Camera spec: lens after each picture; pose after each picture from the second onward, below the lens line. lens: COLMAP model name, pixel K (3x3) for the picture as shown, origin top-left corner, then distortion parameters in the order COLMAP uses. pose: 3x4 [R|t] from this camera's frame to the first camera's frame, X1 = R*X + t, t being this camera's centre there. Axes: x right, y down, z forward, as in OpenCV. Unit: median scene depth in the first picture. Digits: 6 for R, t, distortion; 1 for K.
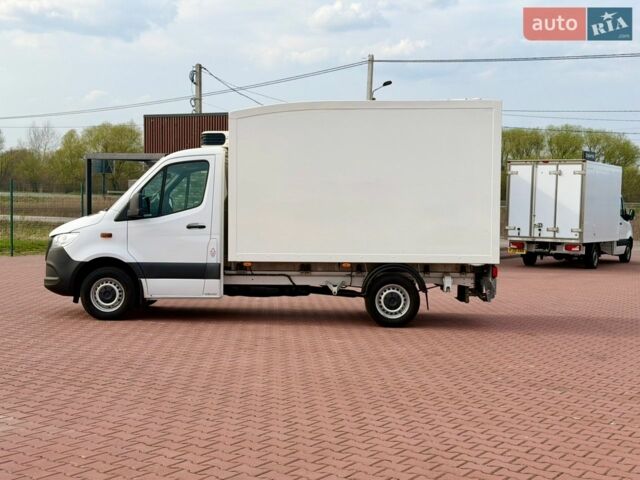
lens RADIAL K [[889.9, 0, 318.3], [0, 889.9, 249.8], [0, 0, 1]] dist [0.134078, -0.083418]
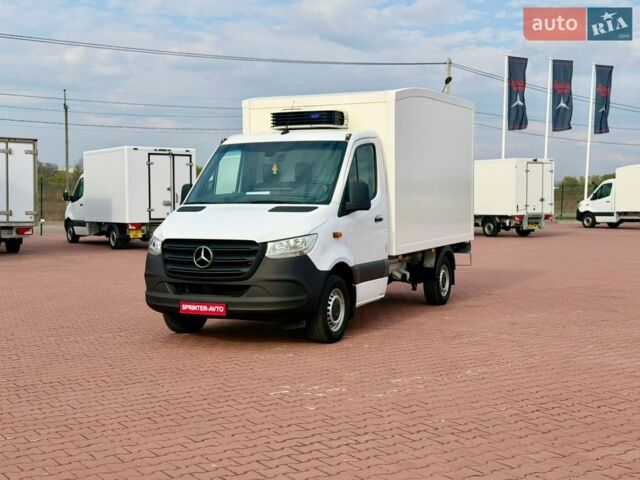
lens RADIAL K [[889.9, 0, 318.3], [0, 889.9, 249.8], [0, 0, 1]] dist [0.134078, -0.083418]
pose [[0.408955, -0.072674, 0.909656, -0.457214], [0.047458, 0.997169, 0.058330, -0.023693], [-0.911320, 0.019316, 0.411246, 0.328842]]
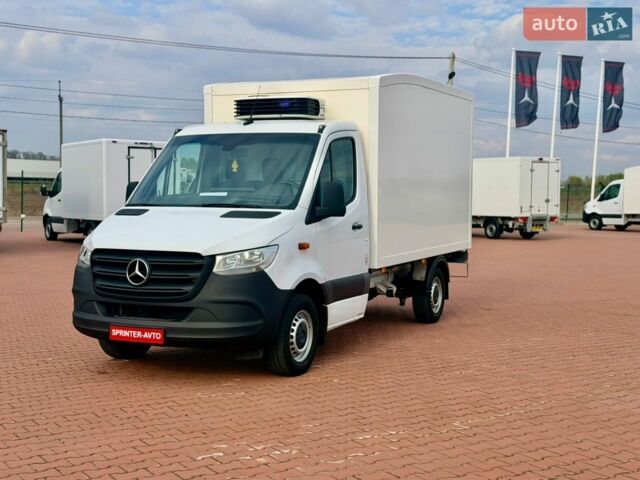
lens RADIAL K [[889.9, 0, 318.3], [0, 889.9, 249.8], [0, 0, 1]] dist [0.134078, -0.083418]
pose [[0.413135, -0.071283, 0.907876, -0.393891], [0.035212, 0.997437, 0.062291, -0.025654], [-0.909989, 0.006234, 0.414586, 0.341612]]
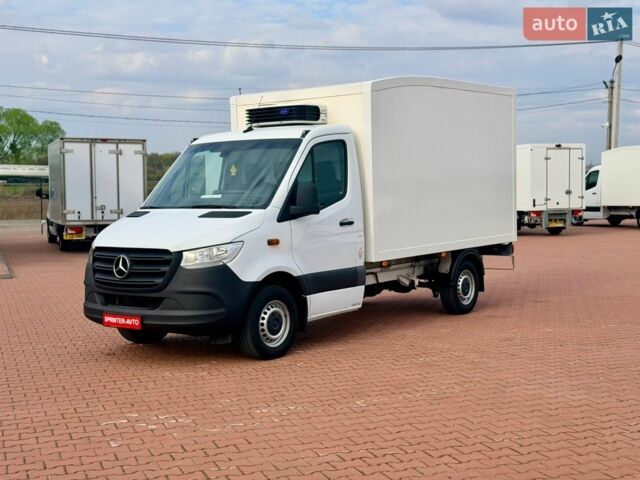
lens RADIAL K [[889.9, 0, 318.3], [0, 889.9, 249.8], [0, 0, 1]] dist [0.134078, -0.083418]
pose [[0.599961, -0.082463, 0.795768, -0.376183], [0.061142, 0.996491, 0.057165, -0.023319], [-0.797689, 0.014358, 0.602898, 0.254694]]
